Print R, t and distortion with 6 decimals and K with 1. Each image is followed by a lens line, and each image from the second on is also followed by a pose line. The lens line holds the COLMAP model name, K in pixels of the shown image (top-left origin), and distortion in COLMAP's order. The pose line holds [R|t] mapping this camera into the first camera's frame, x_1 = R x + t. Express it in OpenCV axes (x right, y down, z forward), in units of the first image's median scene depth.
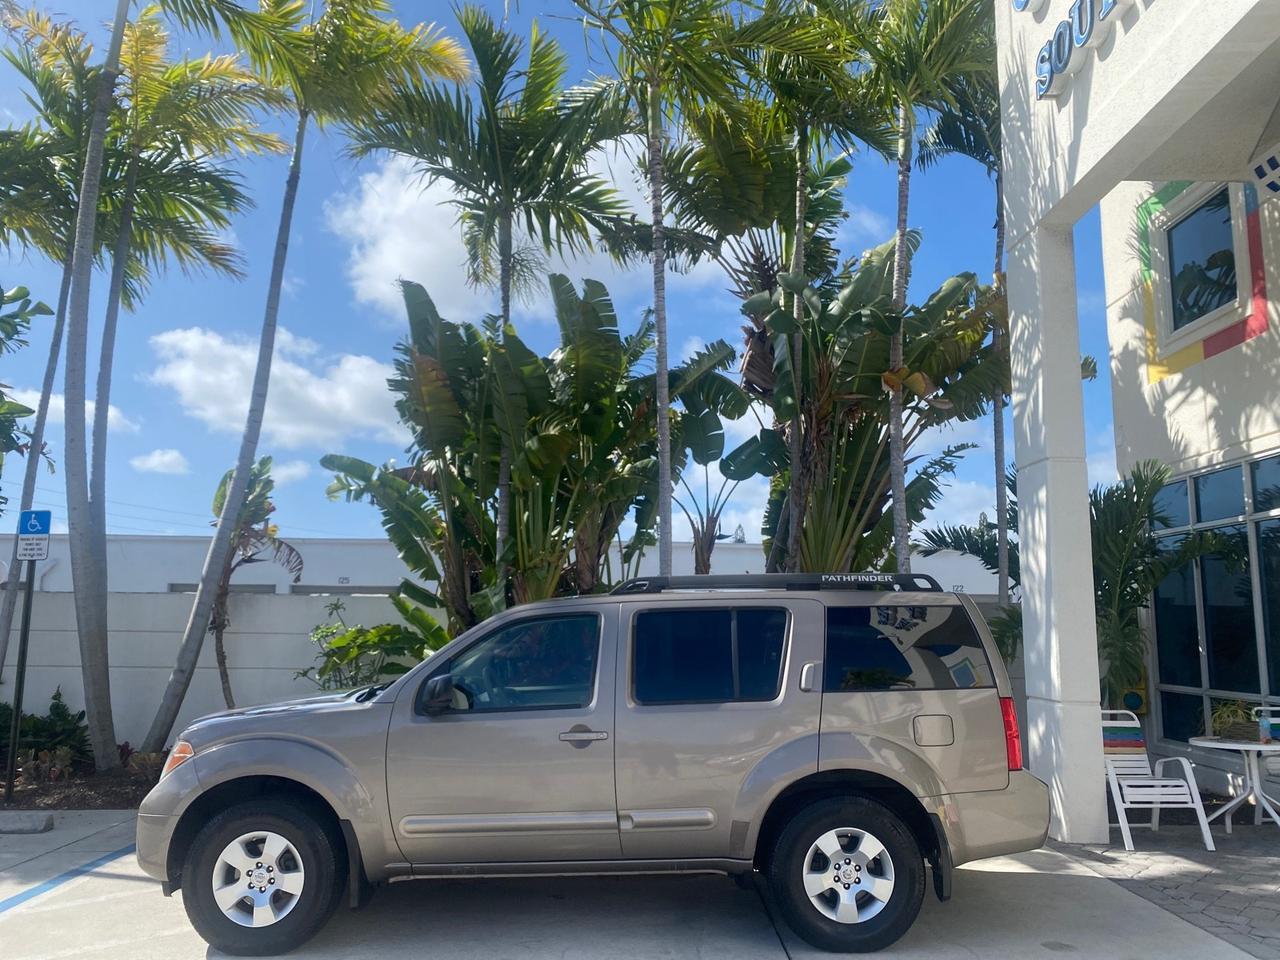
lens RADIAL K [[983.3, 0, 642.1], [0, 983.3, 471.9], [0, 0, 1]] dist [0.009740, -0.000652]
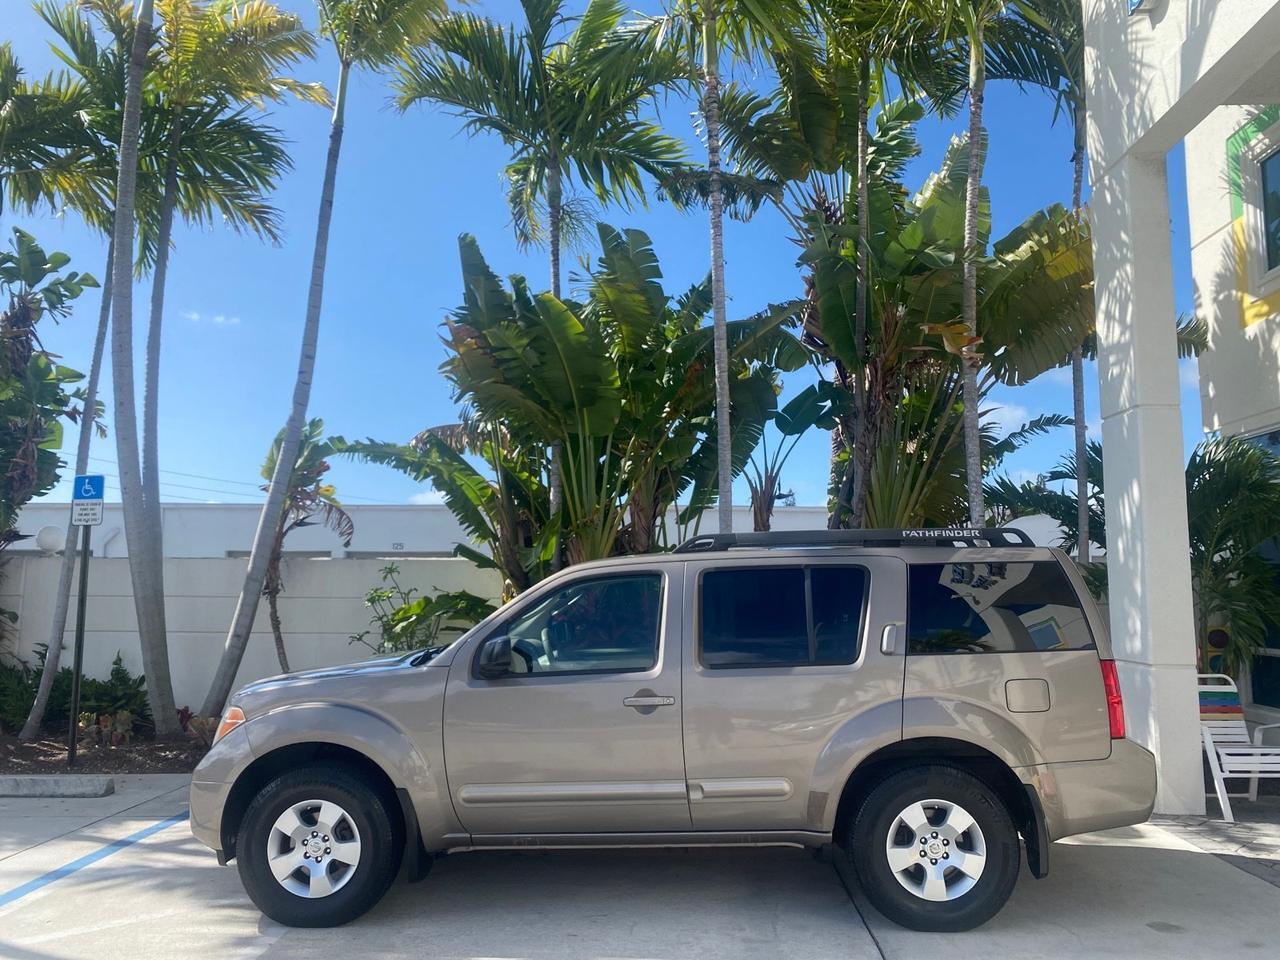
lens RADIAL K [[983.3, 0, 642.1], [0, 983.3, 471.9], [0, 0, 1]] dist [0.009740, -0.000652]
pose [[0.998718, -0.011063, -0.049404, -0.011247], [0.012737, 0.999351, 0.033690, 0.010898], [0.049000, -0.034276, 0.998210, 0.043197]]
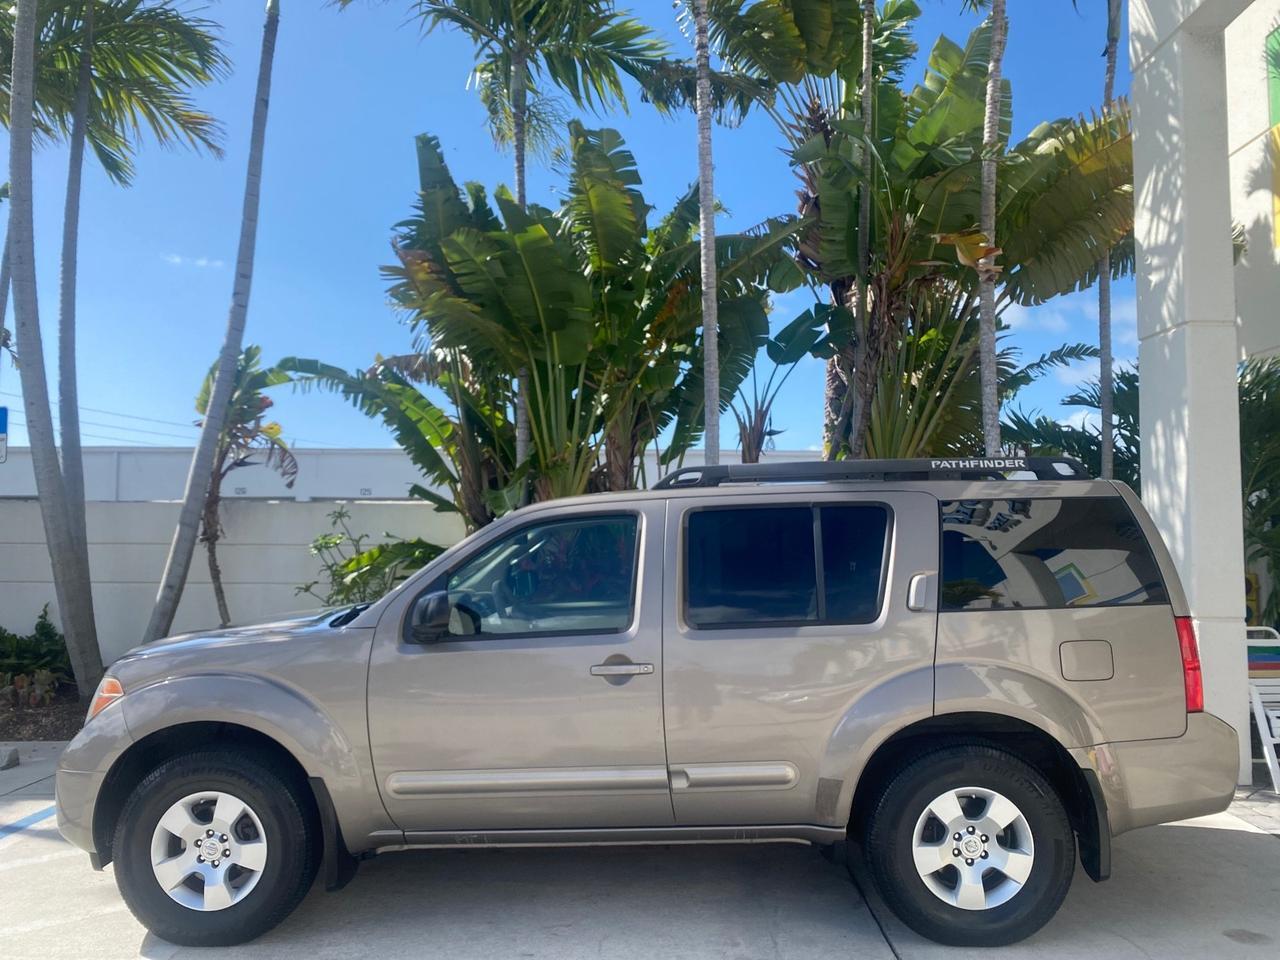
lens RADIAL K [[983.3, 0, 642.1], [0, 983.3, 471.9], [0, 0, 1]] dist [0.009740, -0.000652]
pose [[0.999512, -0.009512, -0.029749, -0.012892], [0.012072, 0.996128, 0.087080, 0.031671], [0.028805, -0.087397, 0.995757, 0.163500]]
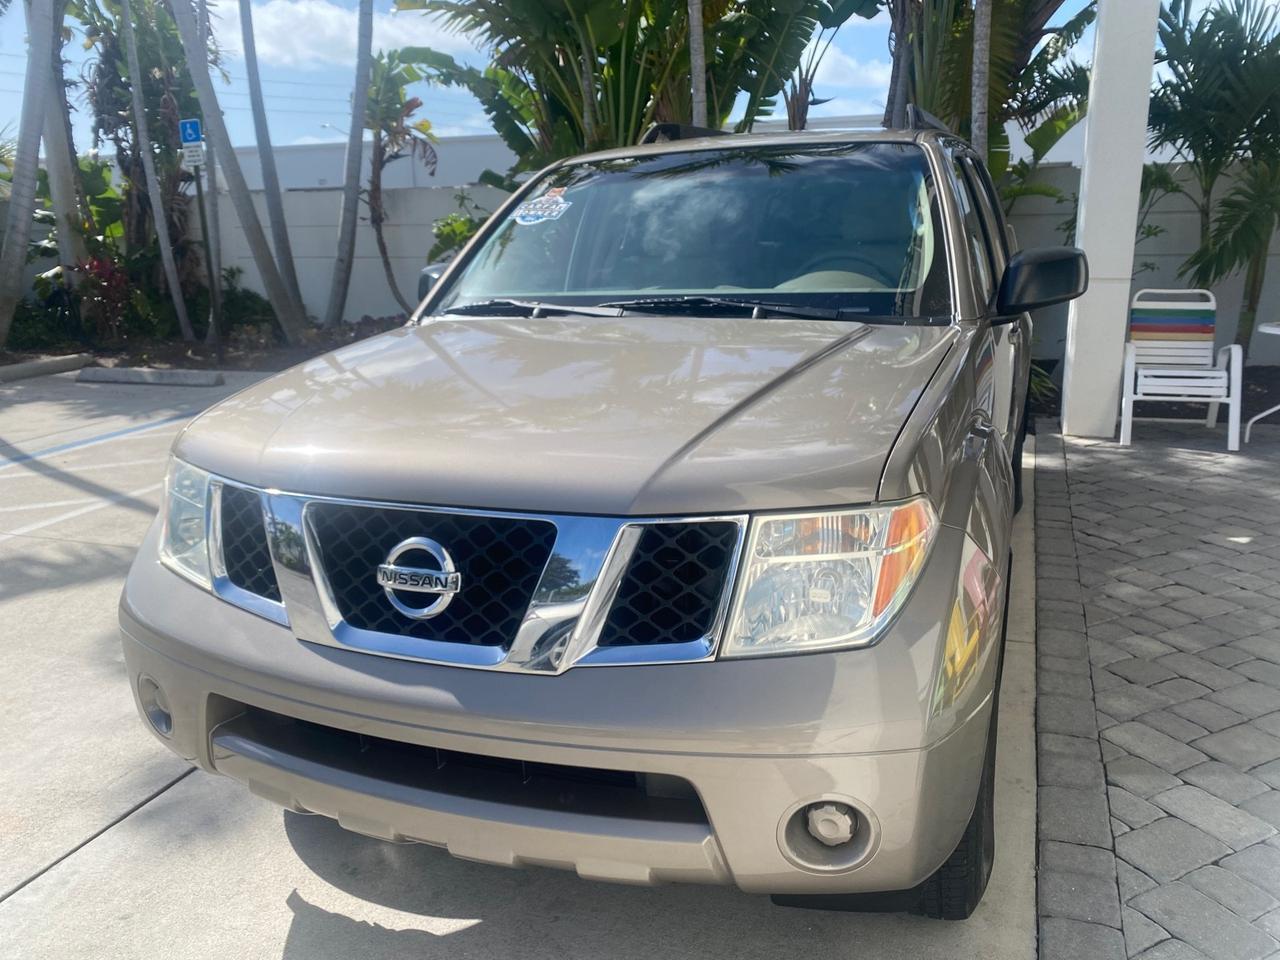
lens RADIAL K [[983.3, 0, 642.1], [0, 983.3, 471.9], [0, 0, 1]] dist [0.009740, -0.000652]
pose [[0.928988, 0.064491, -0.364447, 0.372332], [0.085755, 0.920398, 0.381462, 0.027434], [0.360037, -0.385627, 0.849509, 0.073044]]
